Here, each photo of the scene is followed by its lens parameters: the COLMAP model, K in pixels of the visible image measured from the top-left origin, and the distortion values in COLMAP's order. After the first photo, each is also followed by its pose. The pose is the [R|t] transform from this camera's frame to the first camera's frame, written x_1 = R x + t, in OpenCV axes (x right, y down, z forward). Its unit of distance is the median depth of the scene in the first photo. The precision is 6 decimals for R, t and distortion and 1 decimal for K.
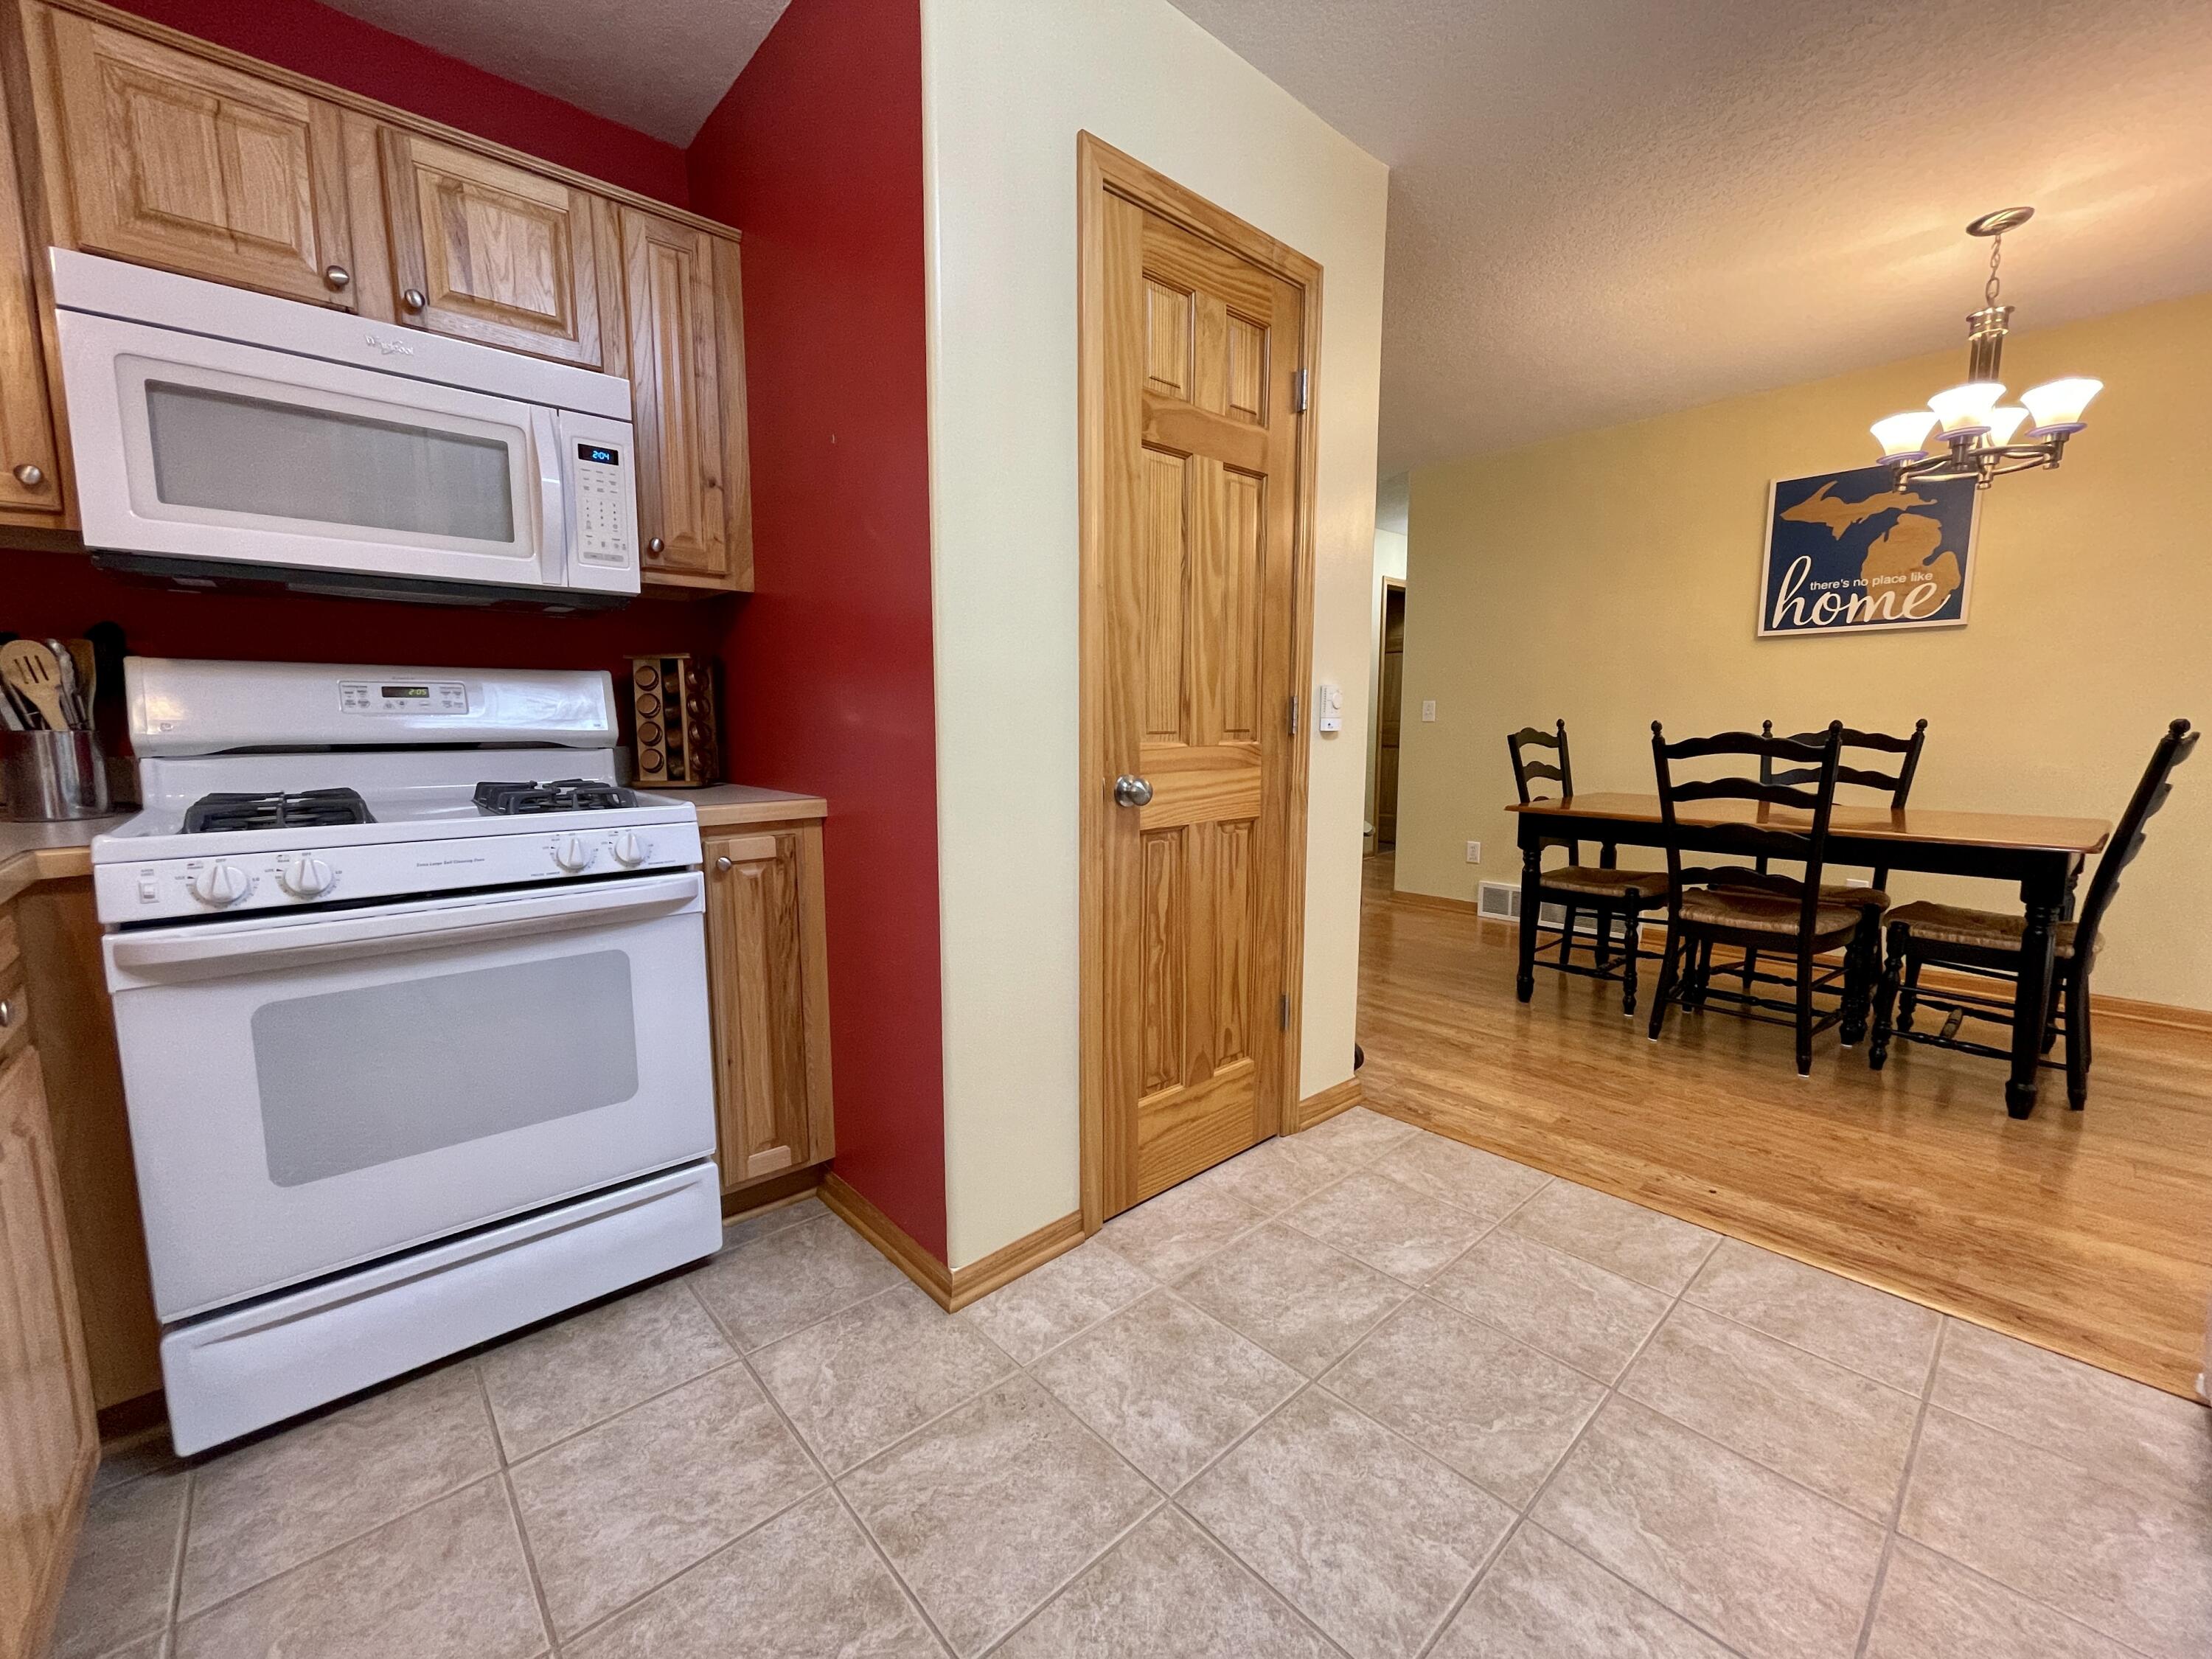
lens RADIAL K [[896.9, 0, 1108.0], [0, 896.9, 826.8], [0, 0, 1]] dist [-0.005991, 0.002687]
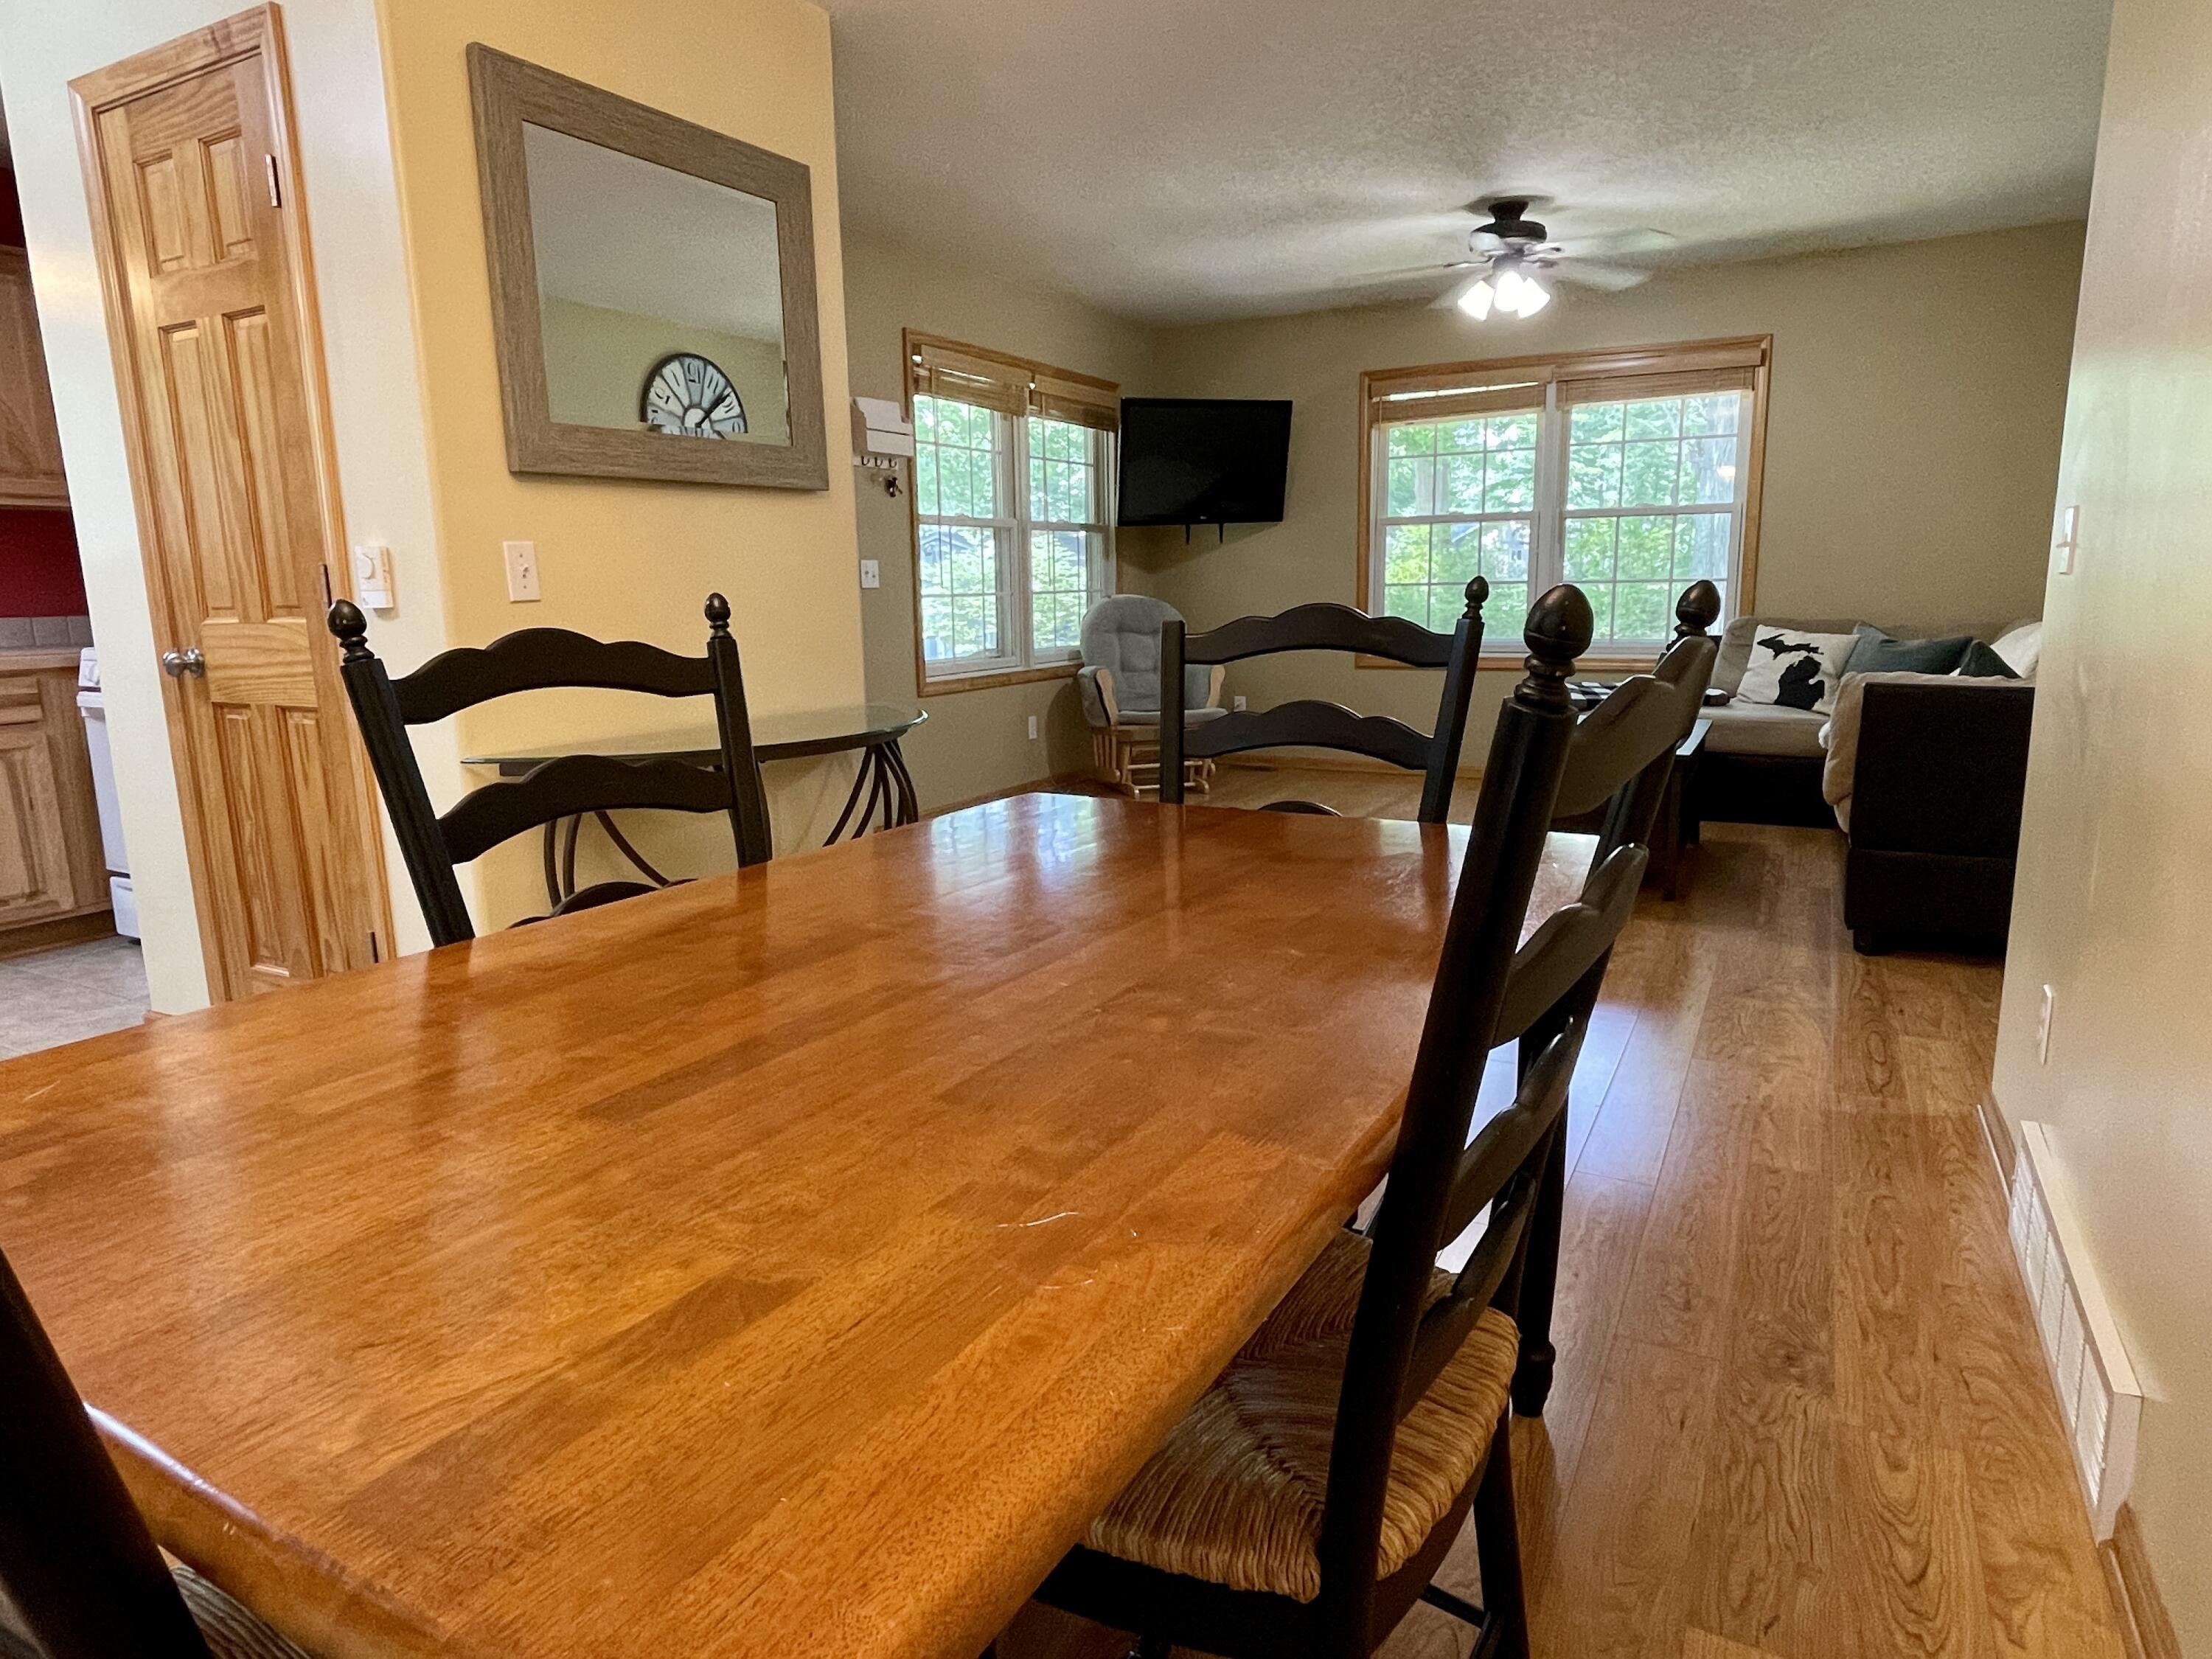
lens RADIAL K [[1318.3, 0, 1089.6], [0, 1318.3, 833.0], [0, 0, 1]] dist [-0.014249, 0.009818]
pose [[0.318947, 0.174535, -0.931563, 1.603671], [-0.093435, 0.983900, 0.152351, -0.154717], [0.943156, 0.038448, 0.330120, 1.290226]]
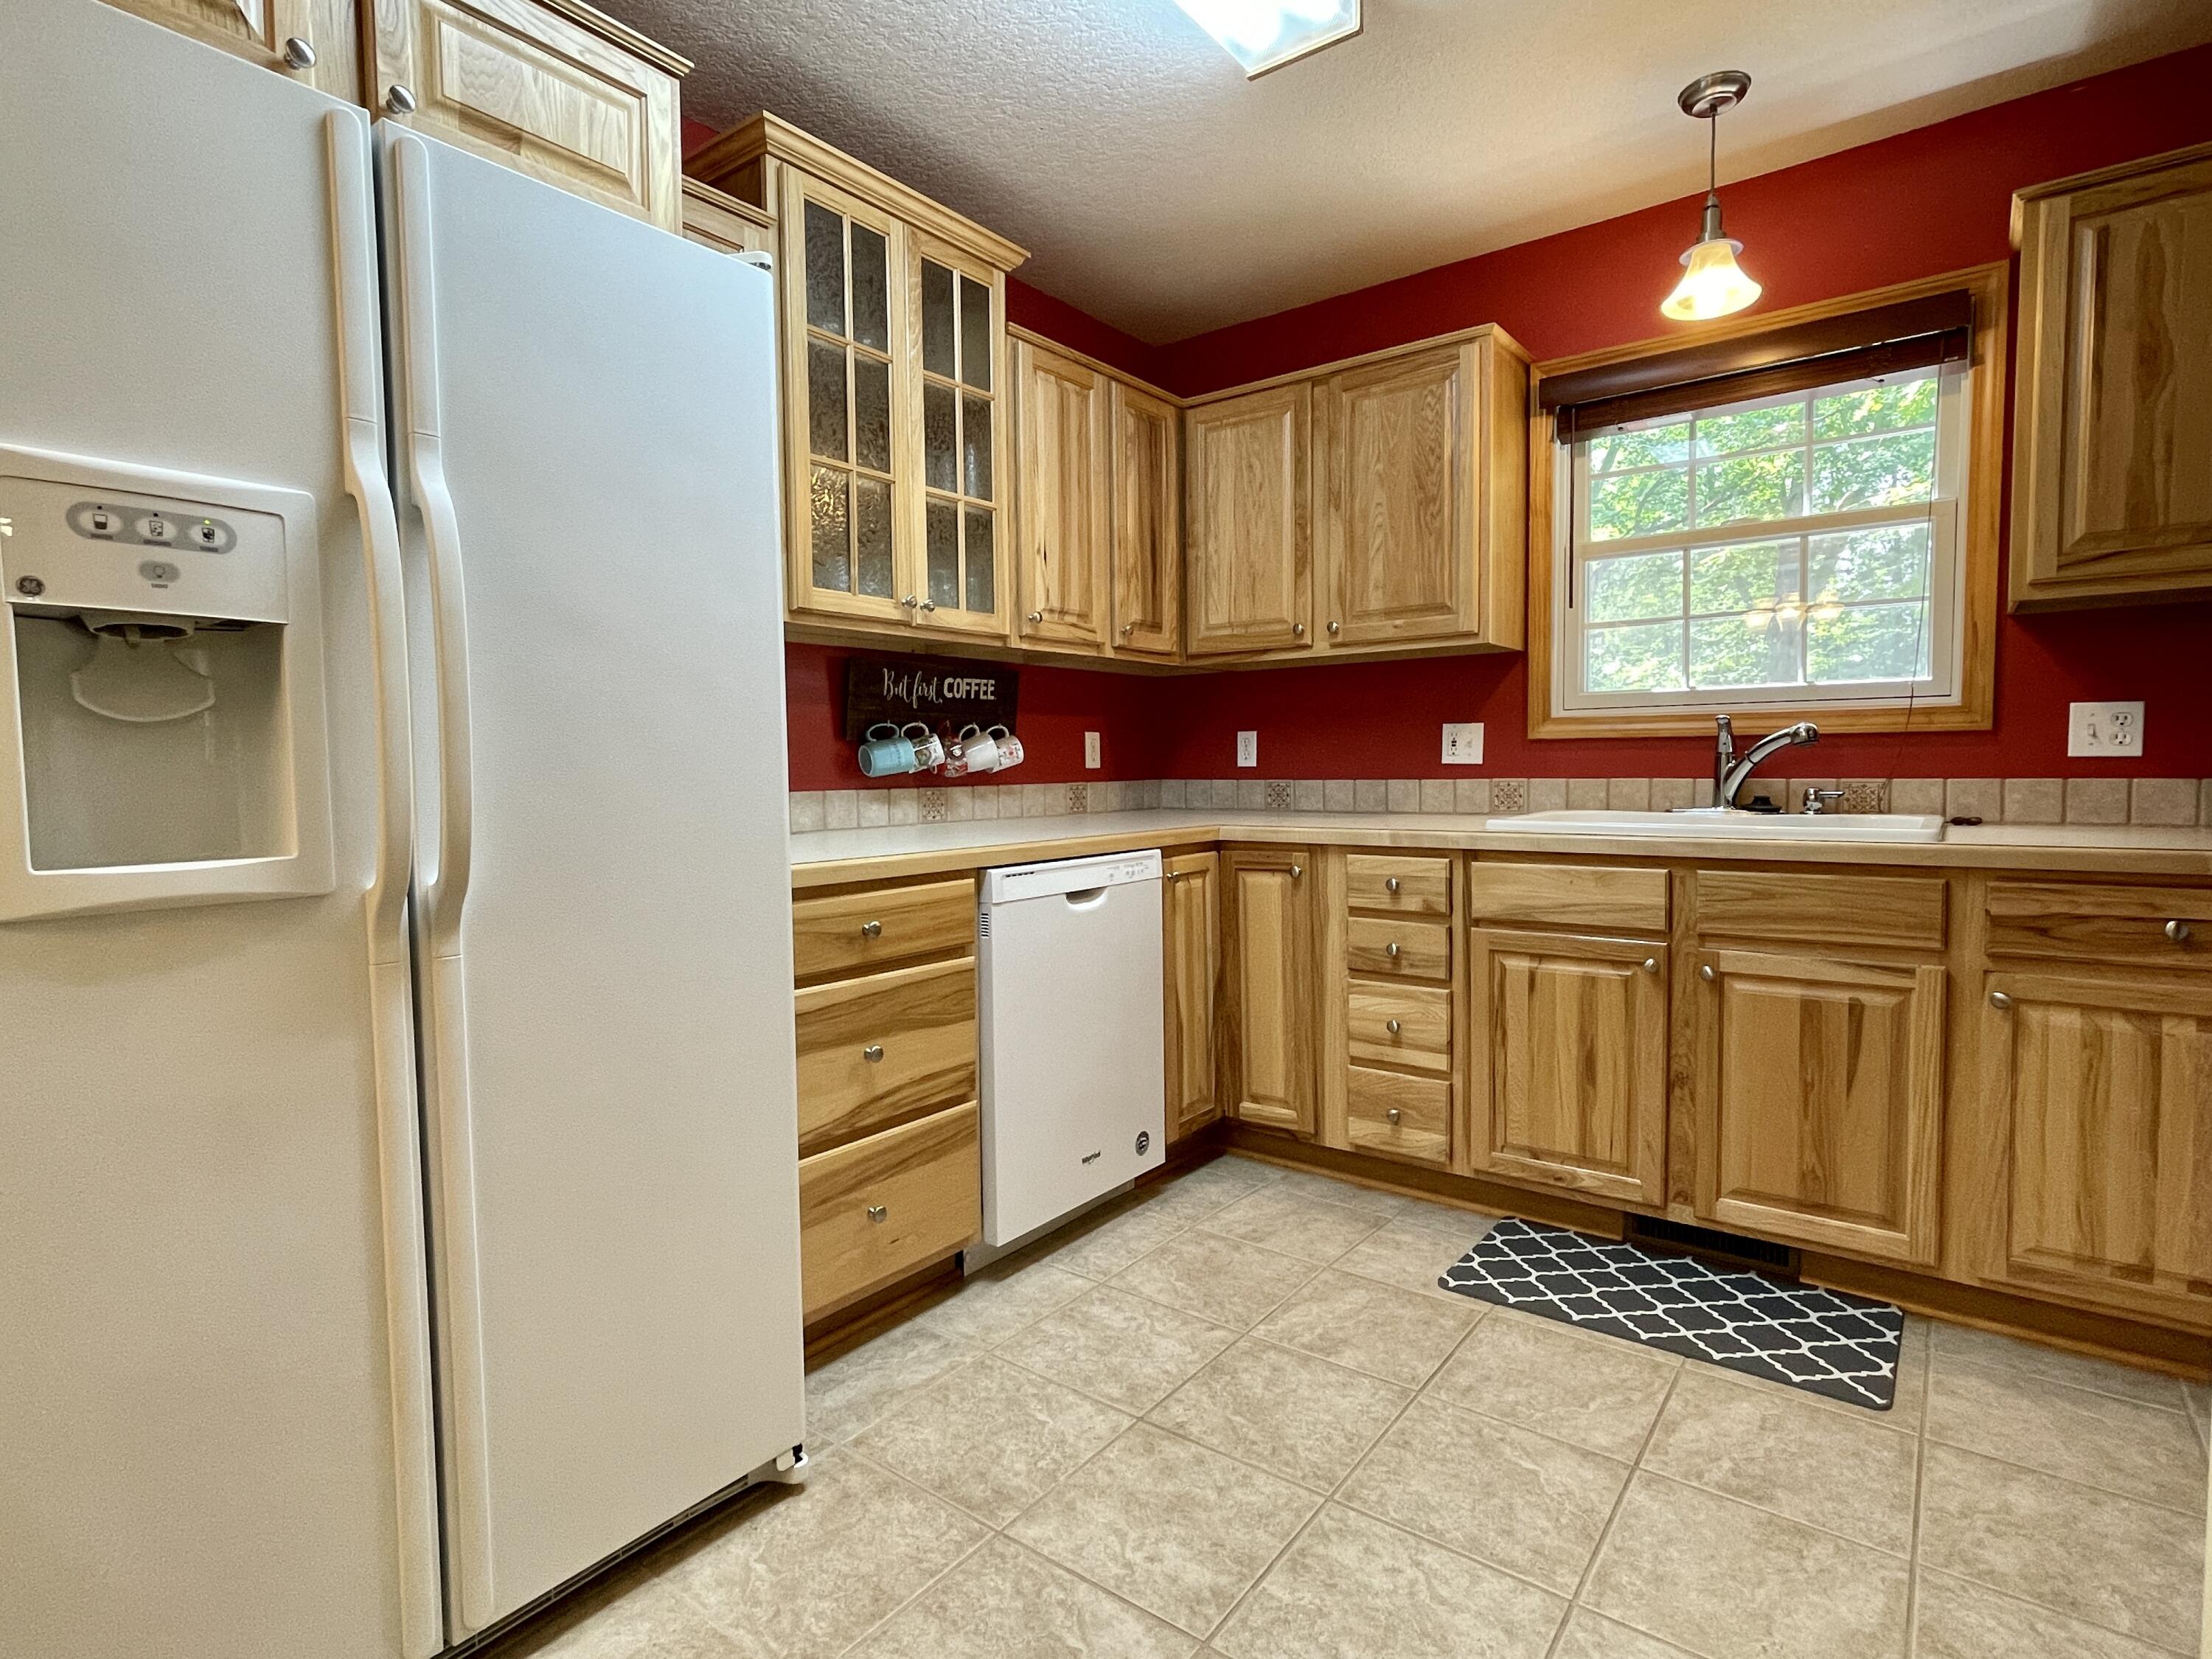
lens RADIAL K [[1121.2, 0, 1110.7], [0, 1121.2, 829.7], [0, 0, 1]] dist [-0.001492, 0.001656]
pose [[-0.983058, 0.025744, -0.181478, 0.417472], [-0.006218, 0.984833, 0.173391, -0.129234], [0.183189, 0.171582, -0.967988, 1.088414]]
